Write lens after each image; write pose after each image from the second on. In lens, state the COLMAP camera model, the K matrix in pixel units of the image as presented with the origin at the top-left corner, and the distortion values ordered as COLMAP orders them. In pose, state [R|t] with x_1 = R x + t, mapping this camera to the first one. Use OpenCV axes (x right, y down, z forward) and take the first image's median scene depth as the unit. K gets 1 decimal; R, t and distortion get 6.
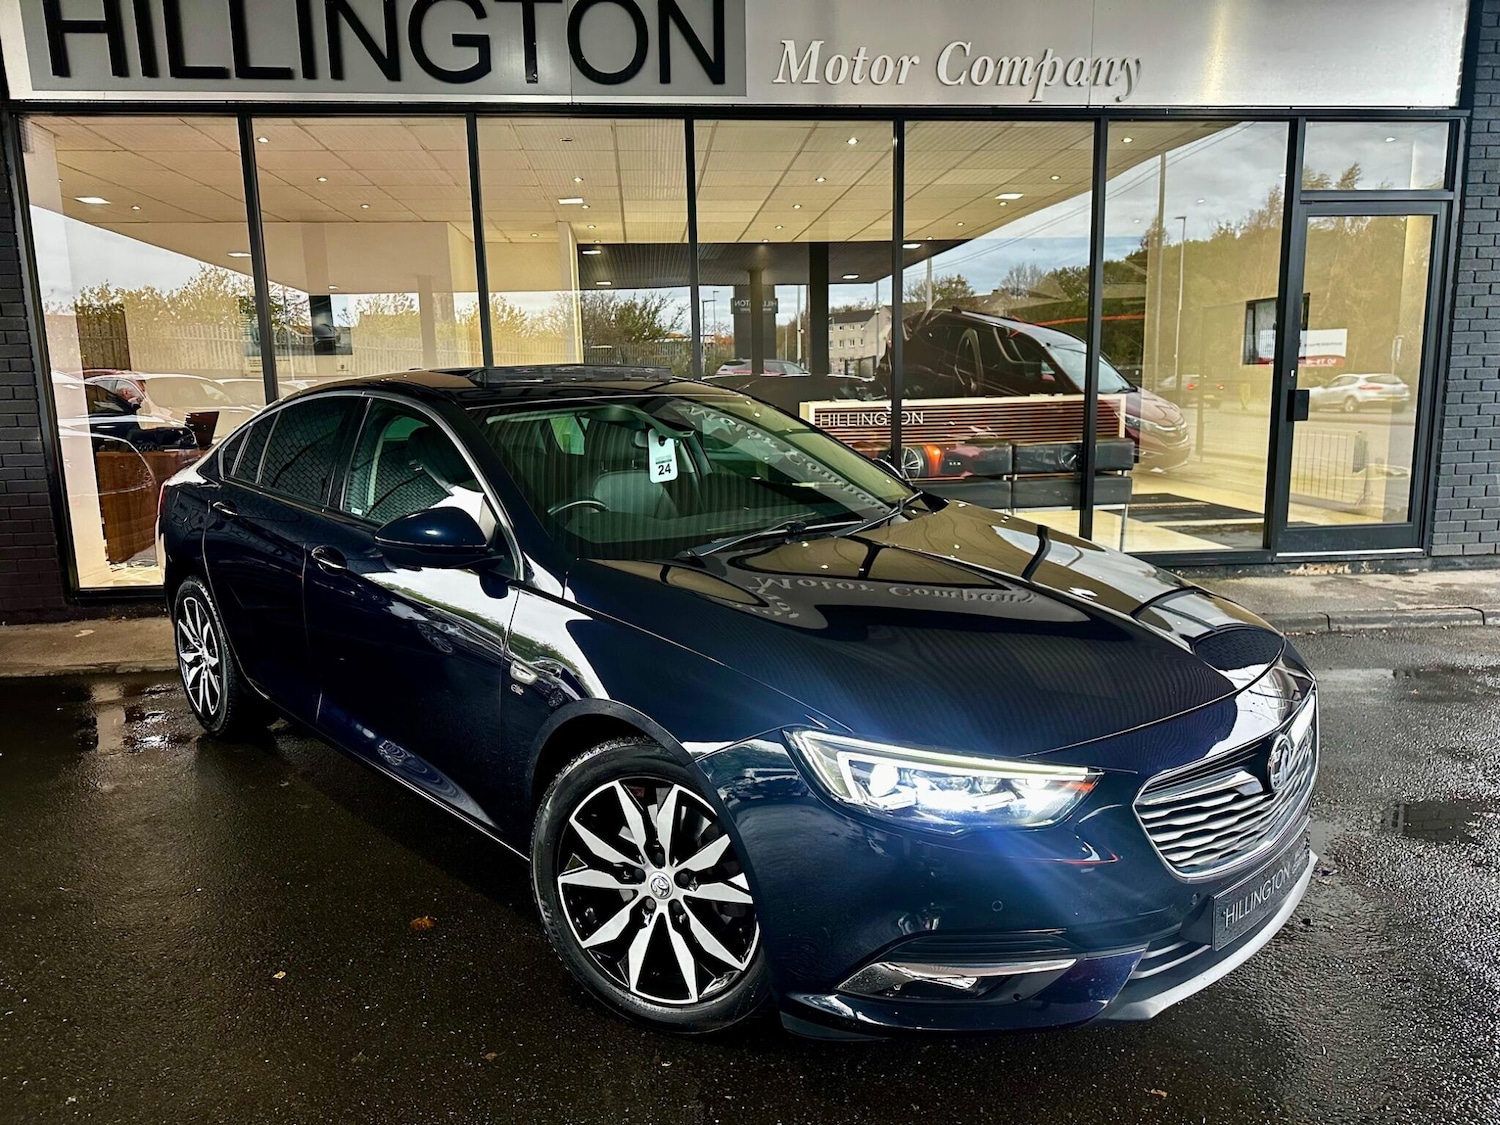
lens RADIAL K [[1037.2, 0, 739.3], [0, 1037.2, 559.5], [0, 0, 1]] dist [0.027699, -0.030677]
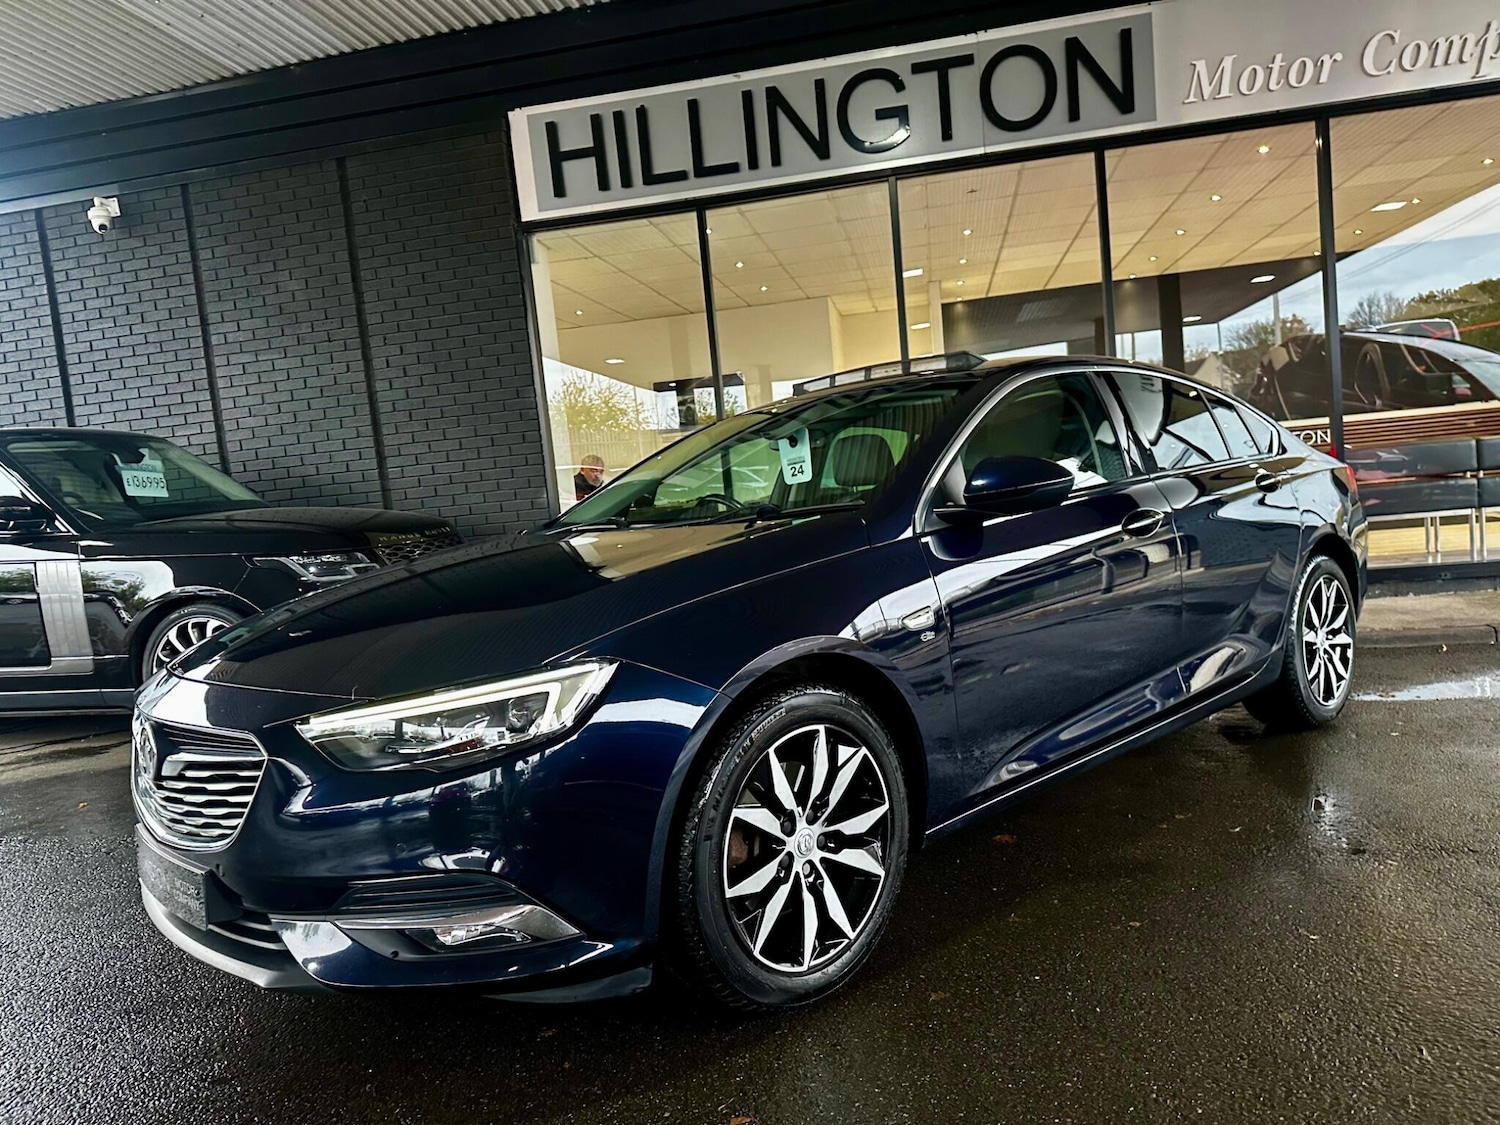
lens RADIAL K [[1038.1, 0, 751.9], [0, 1038.1, 568.0], [0, 0, 1]] dist [0.025700, -0.028499]
pose [[0.958782, -0.045431, -0.280487, -0.107706], [0.026683, 0.997169, -0.070304, 0.056609], [0.282887, 0.059922, 0.957280, -0.070462]]
